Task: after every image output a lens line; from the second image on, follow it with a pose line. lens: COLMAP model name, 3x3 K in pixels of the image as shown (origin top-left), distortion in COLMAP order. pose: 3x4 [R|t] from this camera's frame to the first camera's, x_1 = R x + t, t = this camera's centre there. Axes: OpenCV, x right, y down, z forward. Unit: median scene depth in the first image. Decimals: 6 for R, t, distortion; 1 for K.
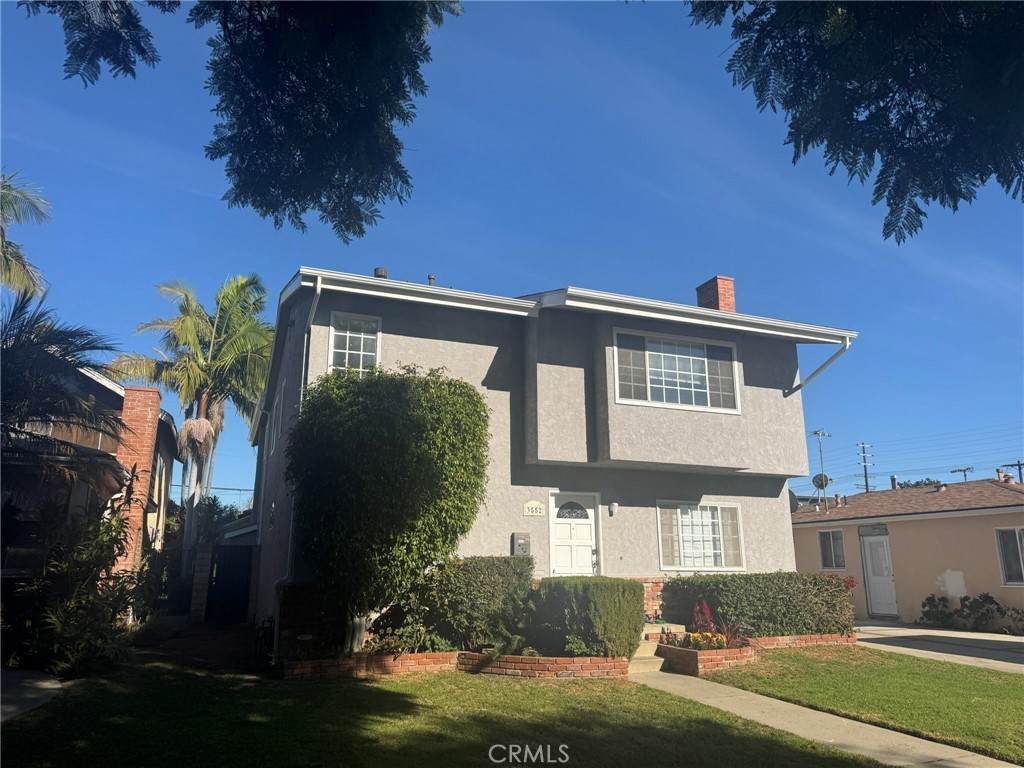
lens RADIAL K [[703.5, 0, 512.0], [0, 703.5, 384.0], [0, 0, 1]] dist [0.163832, -0.299311]
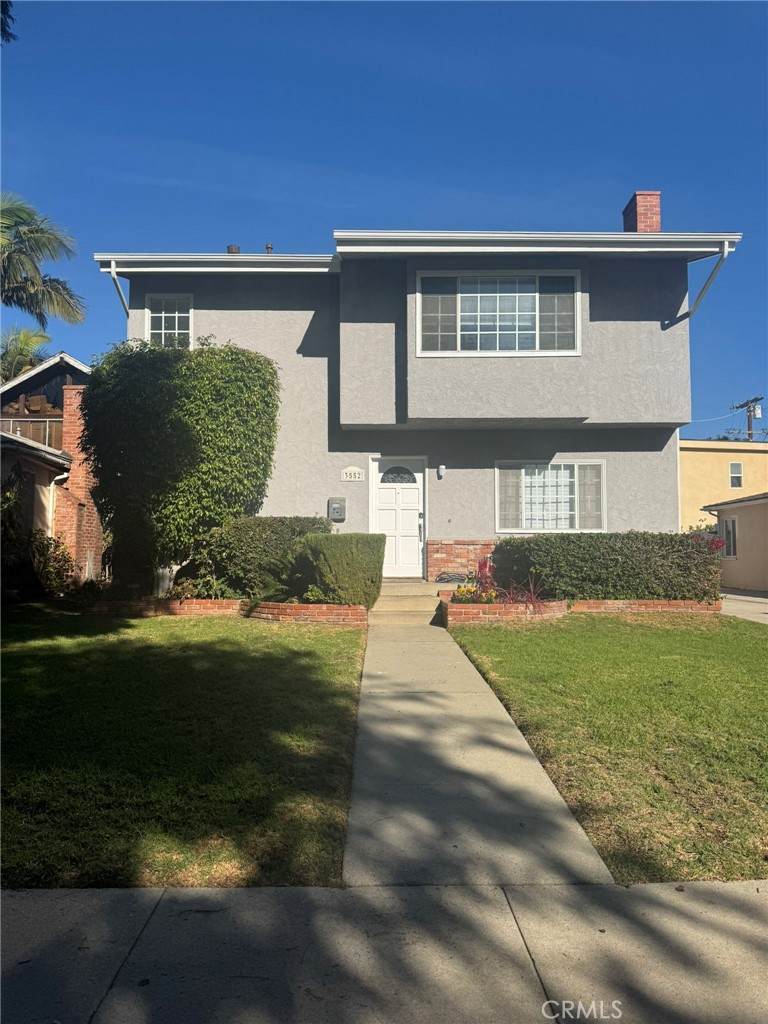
lens RADIAL K [[703.5, 0, 384.0], [0, 703.5, 512.0], [0, 0, 1]] dist [0.163832, -0.299311]
pose [[0.925684, -0.022032, -0.377656, 0.438115], [0.089260, 0.982836, 0.161450, 0.070425], [0.367617, -0.183161, 0.911762, 0.094849]]
